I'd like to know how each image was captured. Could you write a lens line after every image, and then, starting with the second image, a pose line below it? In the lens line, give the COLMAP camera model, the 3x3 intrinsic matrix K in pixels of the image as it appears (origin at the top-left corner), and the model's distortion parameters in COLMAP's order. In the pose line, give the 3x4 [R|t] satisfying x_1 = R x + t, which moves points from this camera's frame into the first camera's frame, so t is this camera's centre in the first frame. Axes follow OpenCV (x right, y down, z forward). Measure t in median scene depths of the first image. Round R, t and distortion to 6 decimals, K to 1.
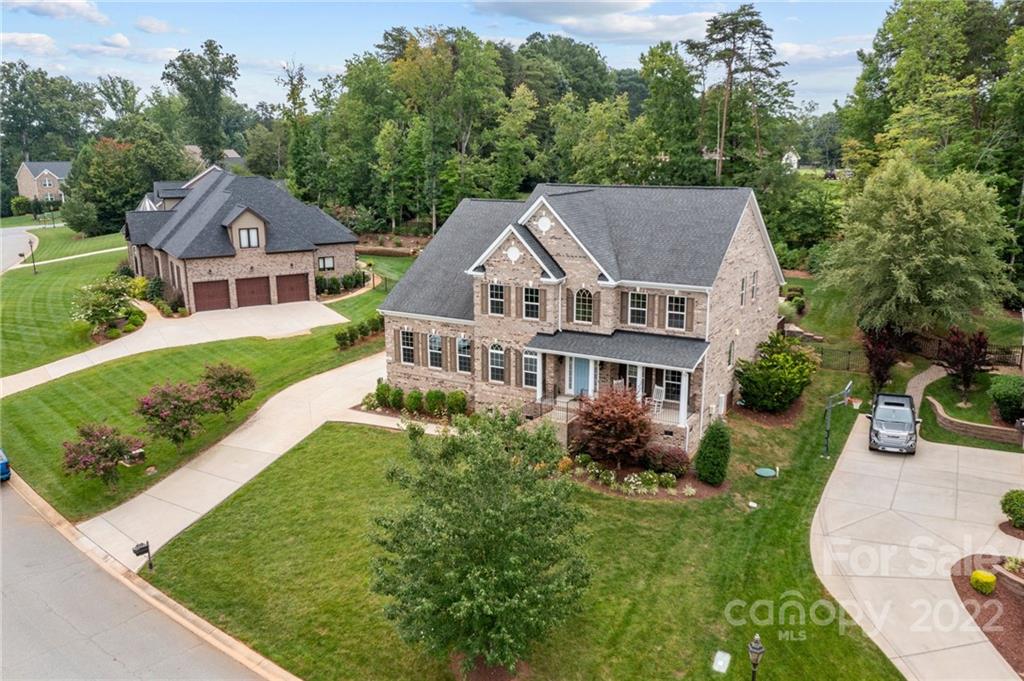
lens RADIAL K [[800.5, 0, 512.7], [0, 800.5, 337.0], [0, 0, 1]] dist [-0.007773, -0.002573]
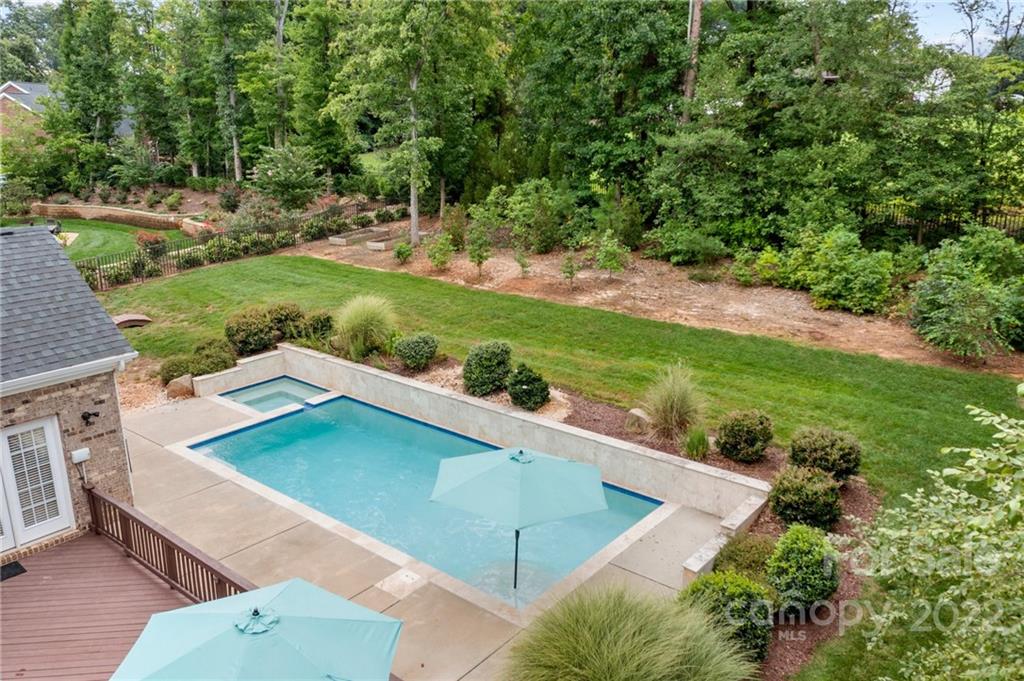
lens RADIAL K [[800.5, 0, 508.7], [0, 800.5, 340.1], [0, 0, 1]] dist [-0.007773, -0.002573]
pose [[0.985460, 0.049688, -0.162482, 0.218555], [-0.041183, 0.997620, 0.055304, -0.072187], [0.164843, -0.047809, 0.985160, 0.554182]]
